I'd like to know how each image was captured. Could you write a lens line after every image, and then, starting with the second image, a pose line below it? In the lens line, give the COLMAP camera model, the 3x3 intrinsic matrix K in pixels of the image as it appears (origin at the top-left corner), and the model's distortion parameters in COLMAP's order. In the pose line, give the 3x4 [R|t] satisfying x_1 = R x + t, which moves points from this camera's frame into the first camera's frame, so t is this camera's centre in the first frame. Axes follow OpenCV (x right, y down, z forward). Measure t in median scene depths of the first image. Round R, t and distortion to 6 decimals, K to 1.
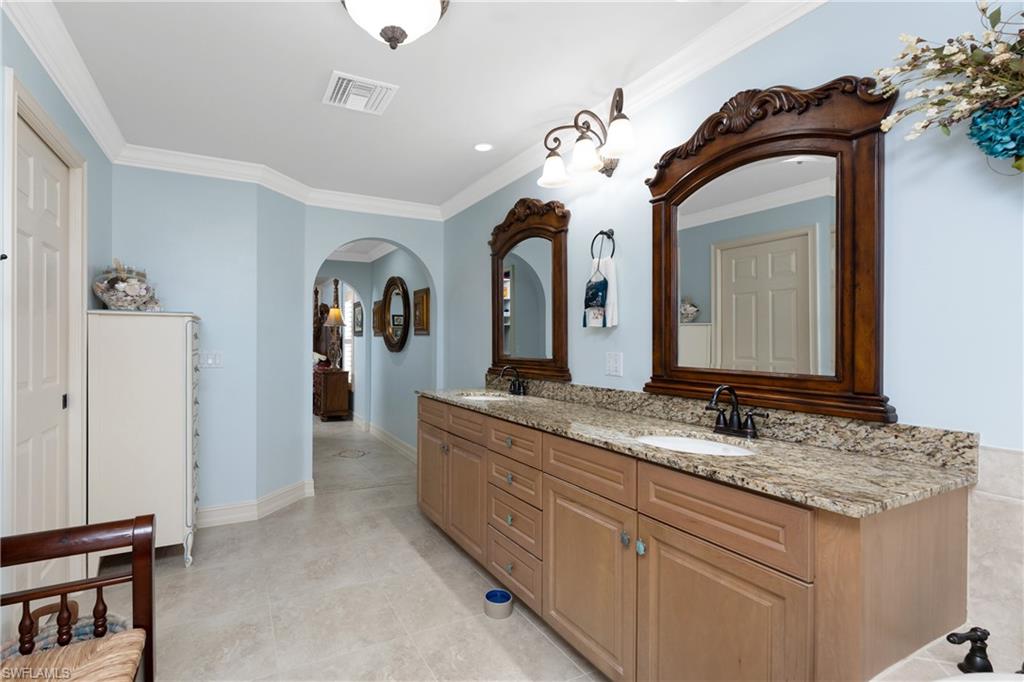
lens RADIAL K [[495.0, 0, 510.2], [0, 495.0, 341.6], [0, 0, 1]] dist [-0.000217, -0.000038]
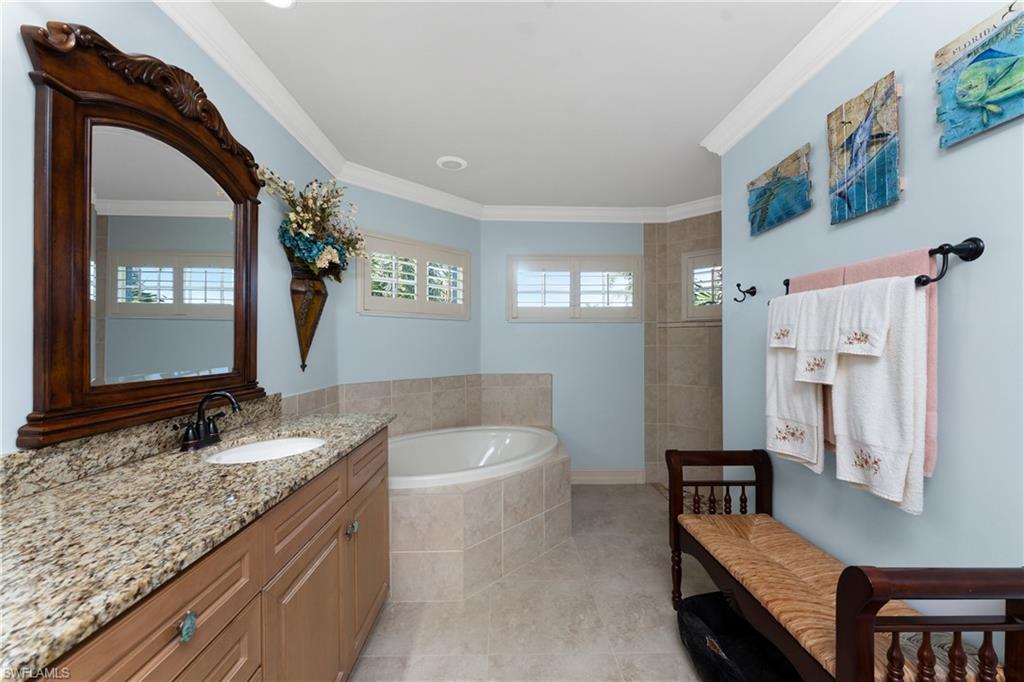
lens RADIAL K [[408.5, 0, 513.3], [0, 408.5, 340.5], [0, 0, 1]] dist [-0.000882, 0.000476]
pose [[-0.875167, 0.006631, 0.483775, -0.402205], [0.004610, 0.999975, -0.005368, -0.001612], [-0.483799, -0.002468, -0.875176, 1.295977]]
